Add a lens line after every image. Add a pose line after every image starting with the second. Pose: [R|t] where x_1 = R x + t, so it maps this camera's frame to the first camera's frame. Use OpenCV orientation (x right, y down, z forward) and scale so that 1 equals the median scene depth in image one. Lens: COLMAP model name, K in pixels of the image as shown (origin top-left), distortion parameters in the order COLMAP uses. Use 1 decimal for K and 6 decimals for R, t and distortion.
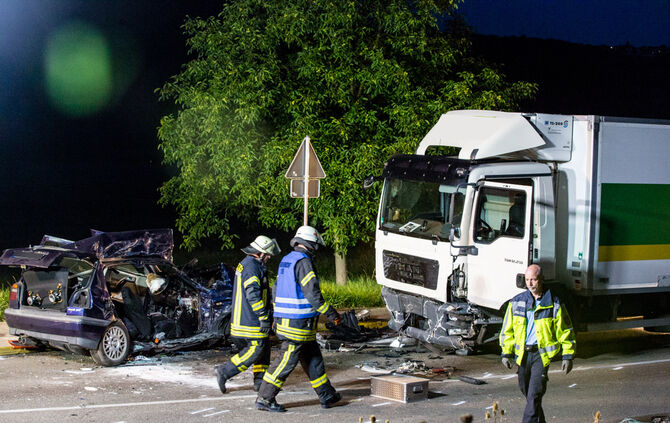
lens RADIAL K [[1374.9, 0, 337.8], [0, 1374.9, 213.5], [0, 0, 1]] dist [-0.289112, 0.000000]
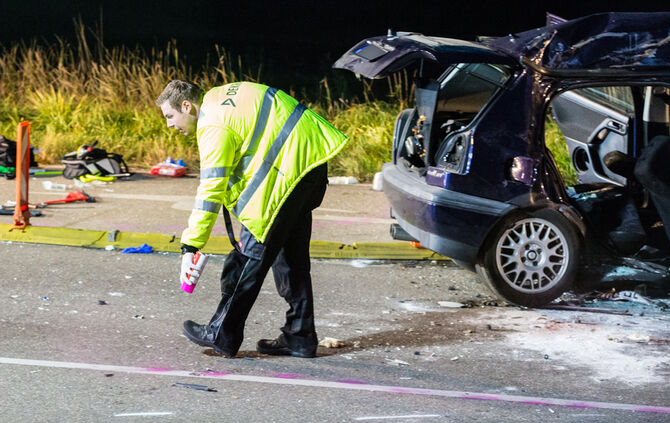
lens RADIAL K [[2837.0, 0, 311.8], [0, 2837.0, 143.2], [0, 0, 1]] dist [0.356565, 0.000000]
pose [[0.731052, 0.078866, -0.677748, 0.385352], [-0.036468, 0.996394, 0.076609, -0.011008], [0.681346, -0.031289, 0.731292, 0.234964]]
